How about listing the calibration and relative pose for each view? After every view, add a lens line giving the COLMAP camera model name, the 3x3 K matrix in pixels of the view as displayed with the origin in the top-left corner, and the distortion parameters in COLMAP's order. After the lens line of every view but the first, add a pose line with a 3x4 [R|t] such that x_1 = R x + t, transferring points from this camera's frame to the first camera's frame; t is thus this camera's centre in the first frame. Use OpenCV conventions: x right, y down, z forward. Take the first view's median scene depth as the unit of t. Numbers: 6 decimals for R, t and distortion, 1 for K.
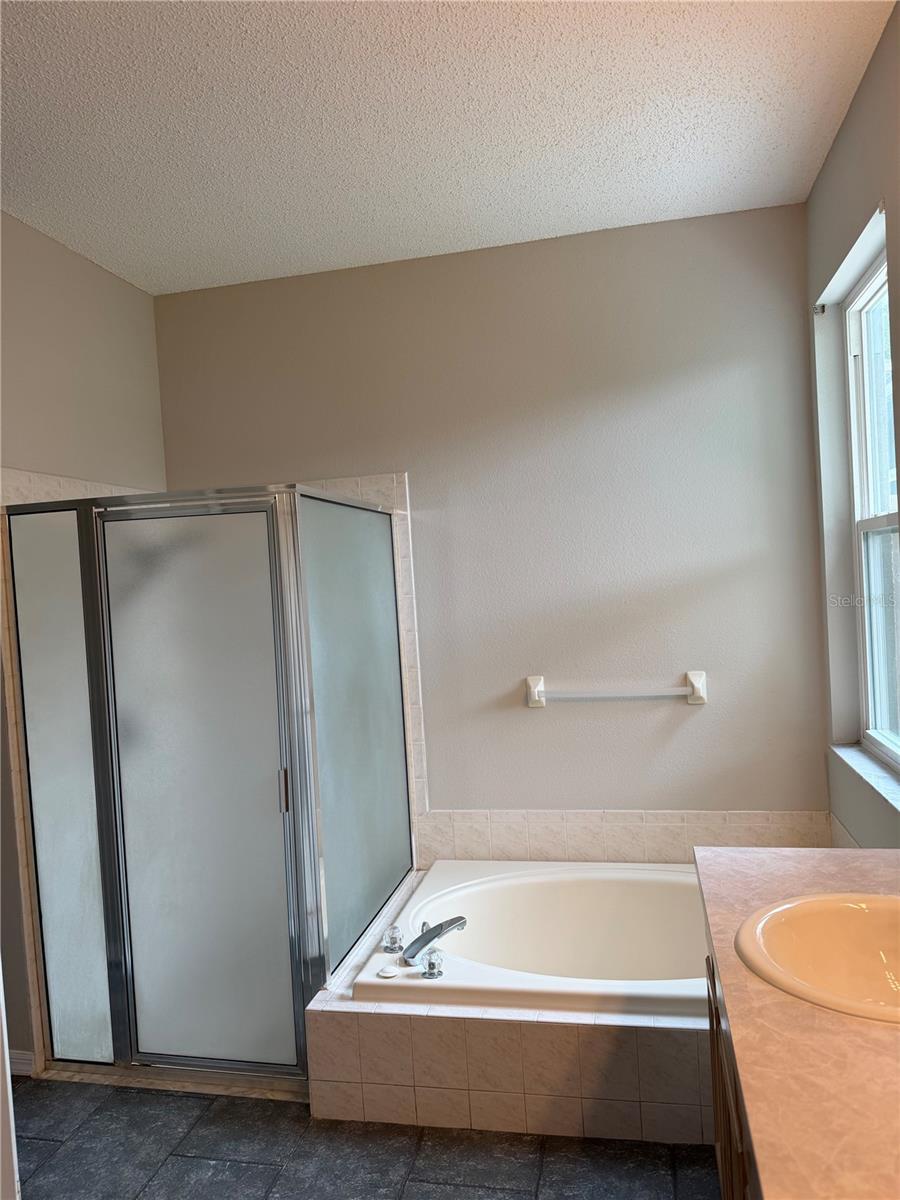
lens RADIAL K [[846.5, 0, 450.0], [0, 846.5, 600.0], [0, 0, 1]] dist [0.001232, -0.017721]
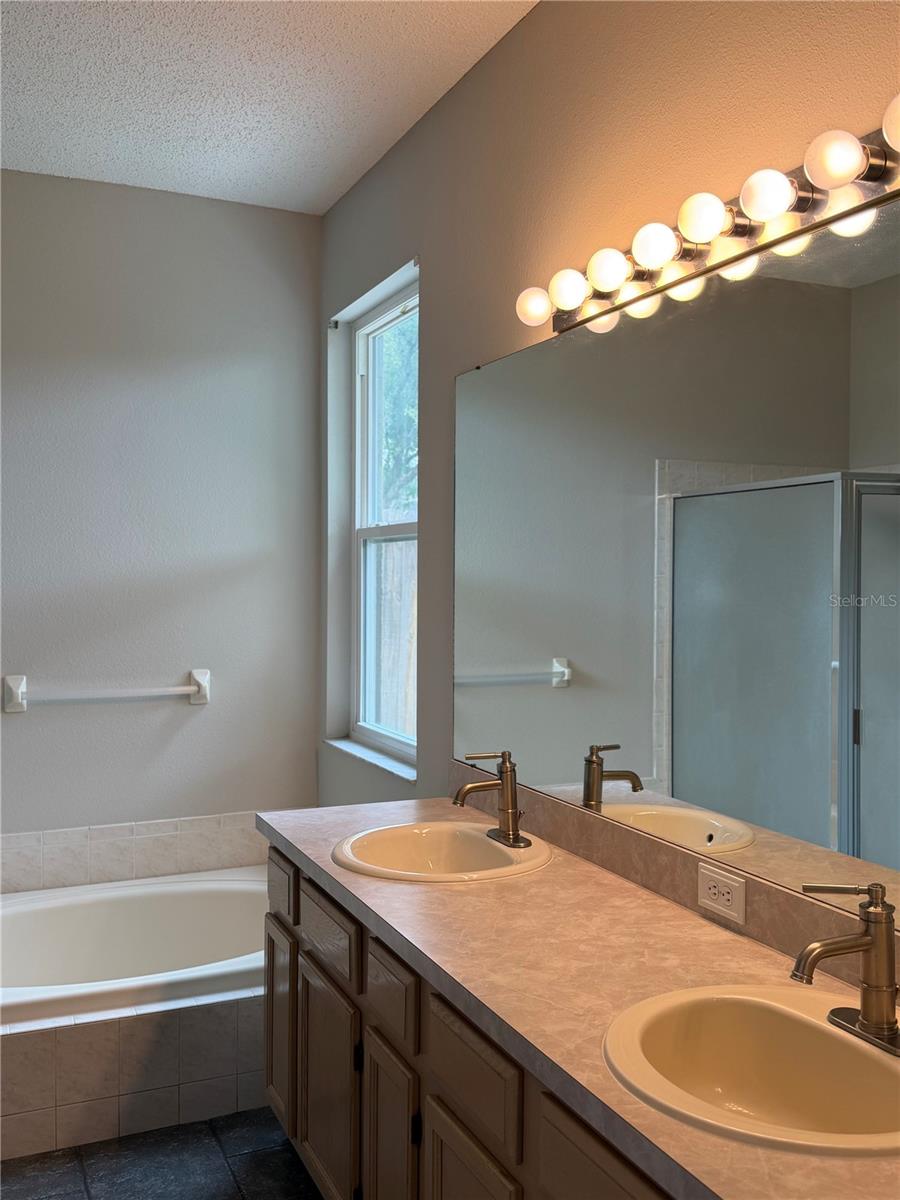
lens RADIAL K [[1109.3, 0, 448.4], [0, 1109.3, 611.9], [0, 0, 1]] dist [0.178187, -0.350387]
pose [[0.801596, 0.041990, 0.596390, -0.266090], [-0.034794, 0.999116, -0.023578, 0.041832], [-0.596853, -0.001850, 0.802348, -0.208182]]
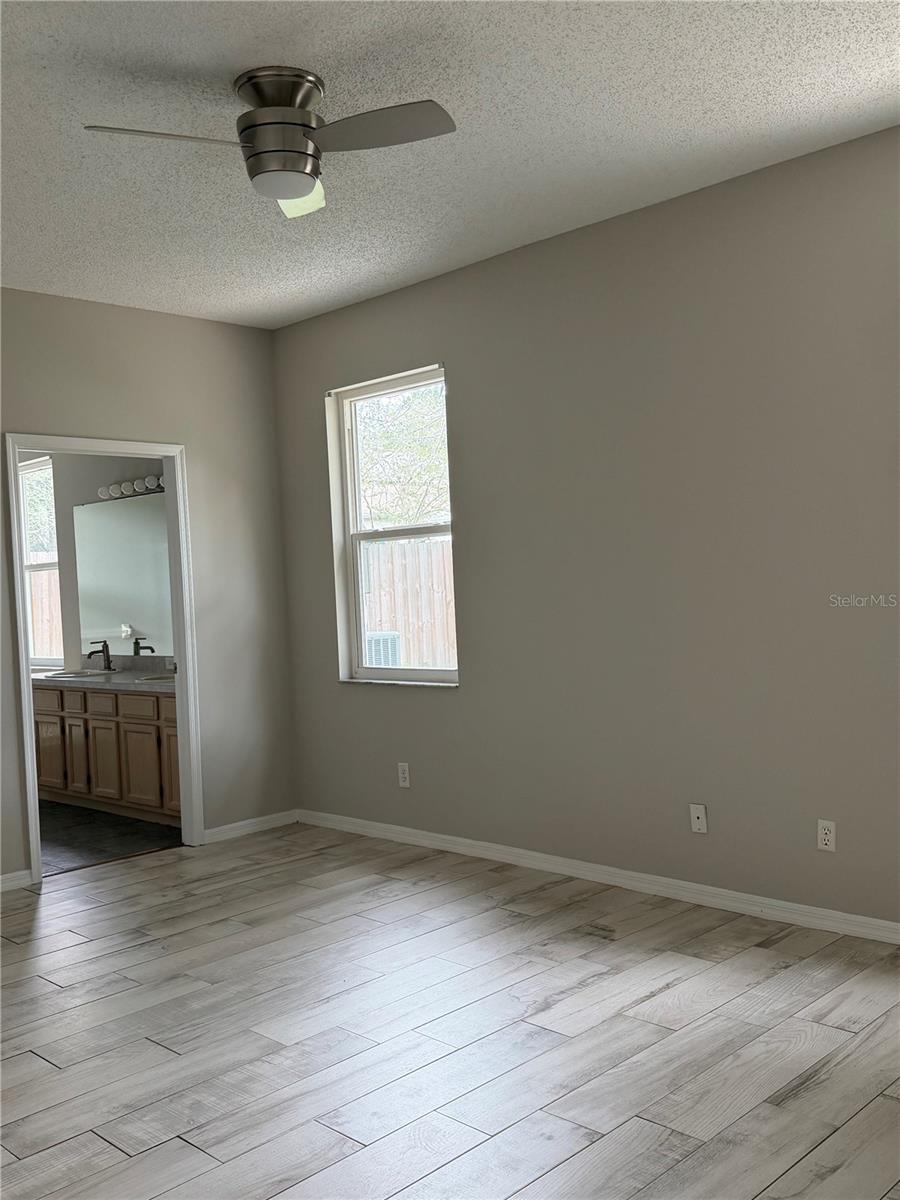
lens RADIAL K [[1109.3, 0, 448.4], [0, 1109.3, 611.9], [0, 0, 1]] dist [0.178187, -0.350387]
pose [[0.529470, 0.007705, 0.848294, -1.573888], [0.037868, 0.998747, -0.032707, 0.187539], [-0.847483, 0.049440, 0.528515, -1.680521]]
